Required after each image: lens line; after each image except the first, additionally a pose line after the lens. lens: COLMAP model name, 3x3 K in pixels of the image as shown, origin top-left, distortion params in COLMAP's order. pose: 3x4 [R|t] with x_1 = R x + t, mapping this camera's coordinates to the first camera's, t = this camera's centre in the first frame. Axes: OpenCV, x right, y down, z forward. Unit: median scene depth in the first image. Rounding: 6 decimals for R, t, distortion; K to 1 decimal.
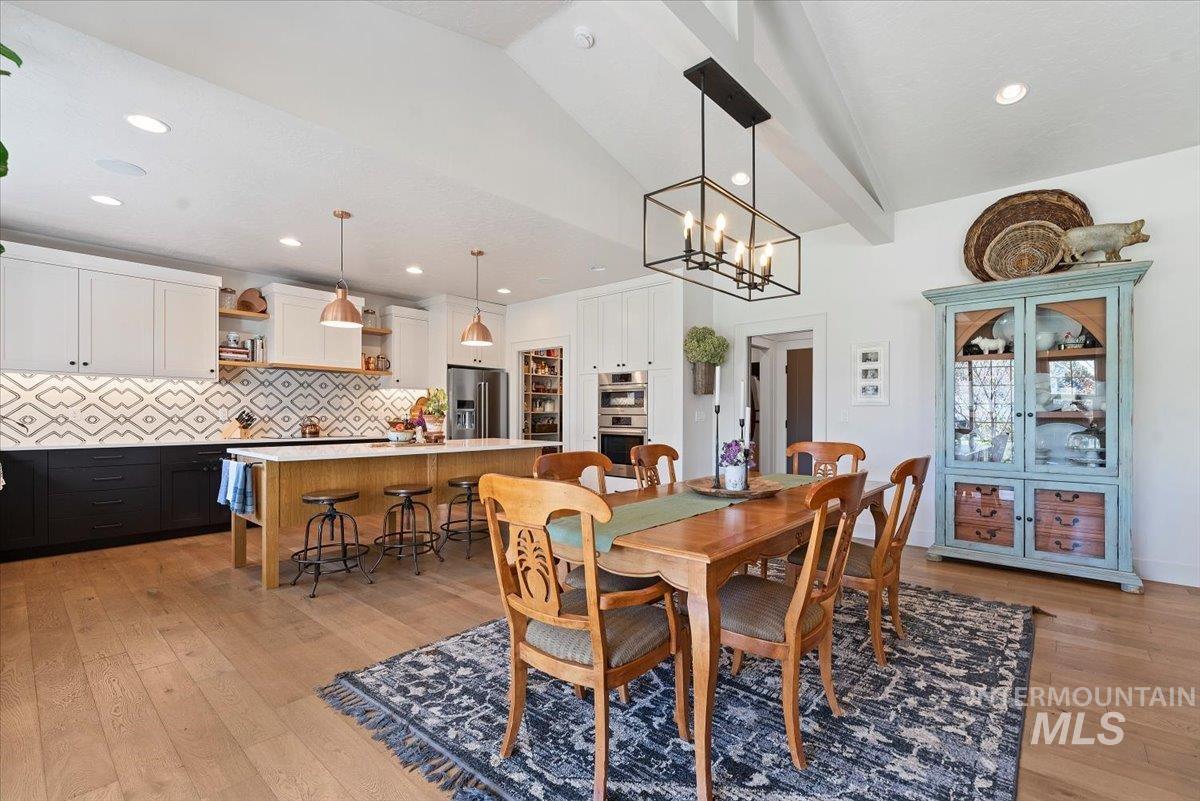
lens RADIAL K [[533.5, 0, 611.2], [0, 533.5, 420.8], [0, 0, 1]] dist [0.001904, -0.000024]
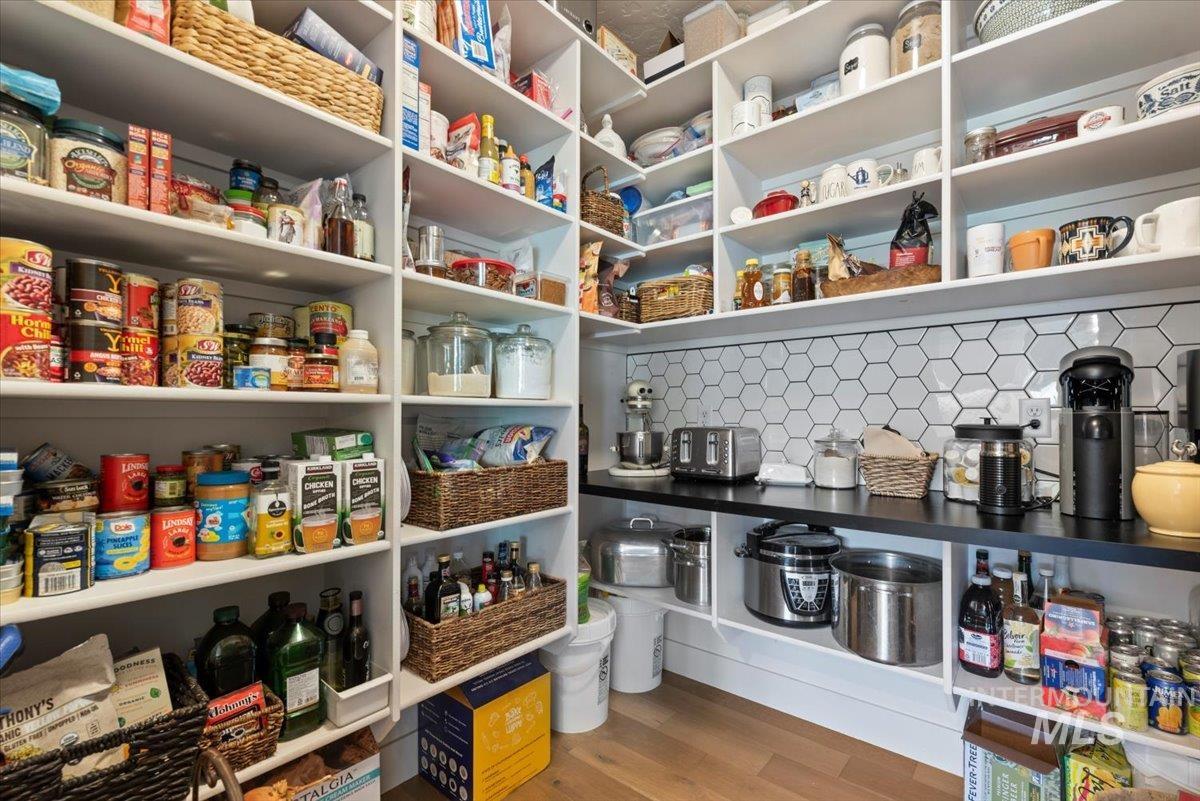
lens RADIAL K [[524.7, 0, 603.6], [0, 524.7, 416.2], [0, 0, 1]] dist [0.001691, 0.000643]
pose [[0.999927, 0.000935, 0.012026, -0.140396], [-0.000797, 0.999933, -0.011523, -0.013252], [-0.012036, 0.011513, 0.999861, 1.261555]]
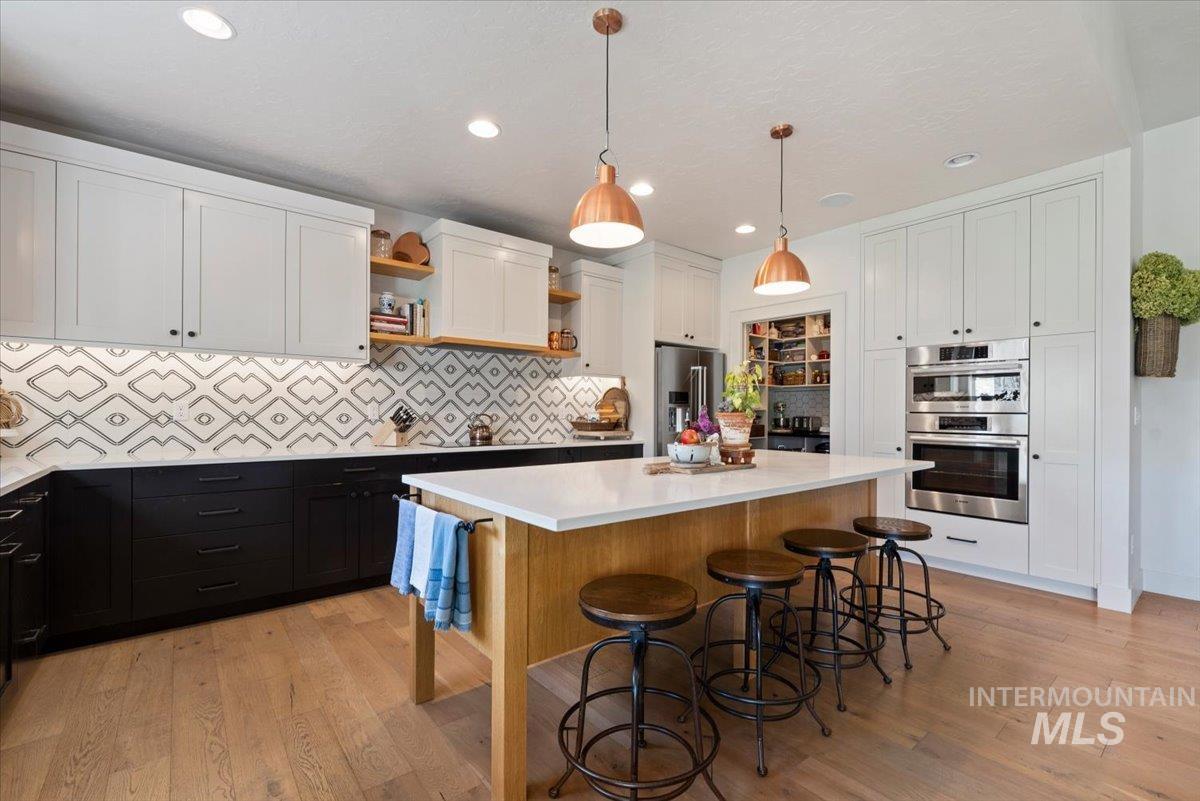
lens RADIAL K [[524.7, 0, 603.6], [0, 524.7, 416.2], [0, 0, 1]] dist [0.001691, 0.000643]
pose [[0.985672, 0.002867, -0.168650, -0.311906], [-0.003531, 0.999987, -0.003636, -0.004373], [0.168637, 0.004180, 0.985669, 0.371768]]
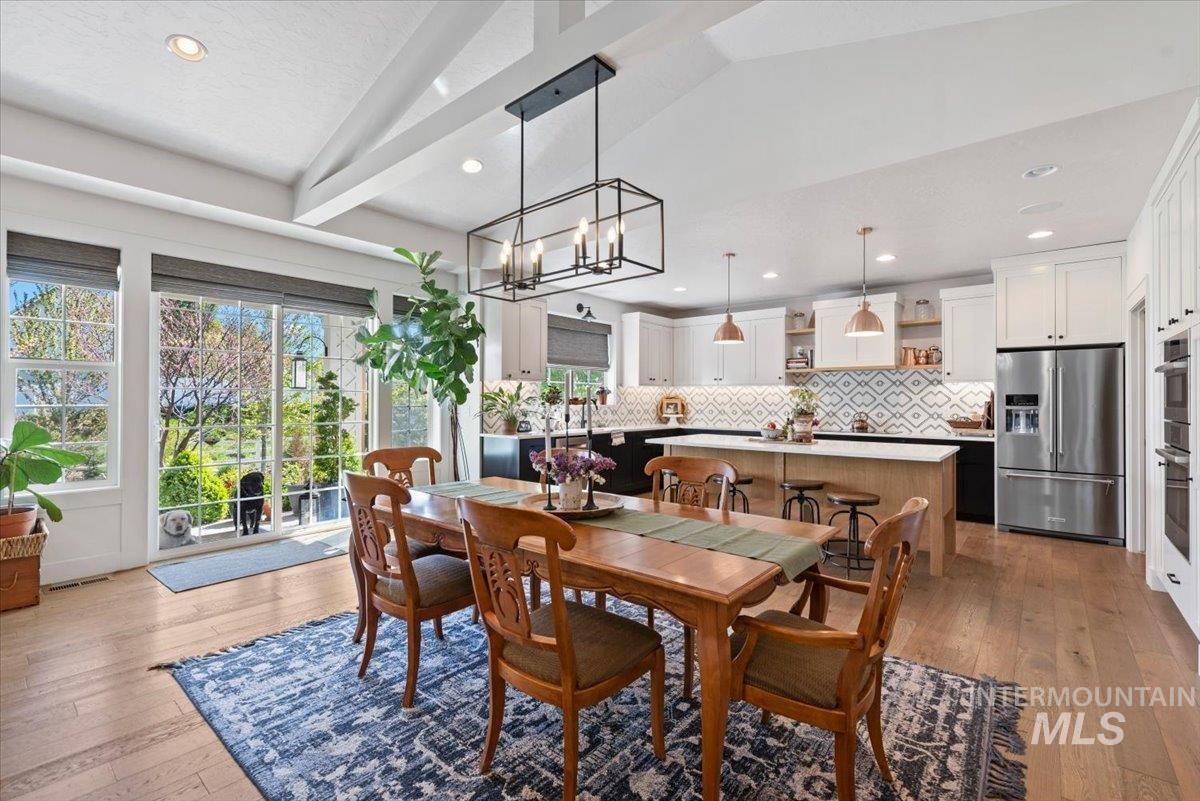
lens RADIAL K [[522.5, 0, 600.0], [0, 522.5, 400.5], [0, 0, 1]] dist [-0.001068, 0.000069]
pose [[0.006155, -0.002929, -0.999977, 0.544565], [-0.013703, 0.999902, -0.003013, -0.024503], [0.999887, 0.013721, 0.006115, 0.506300]]
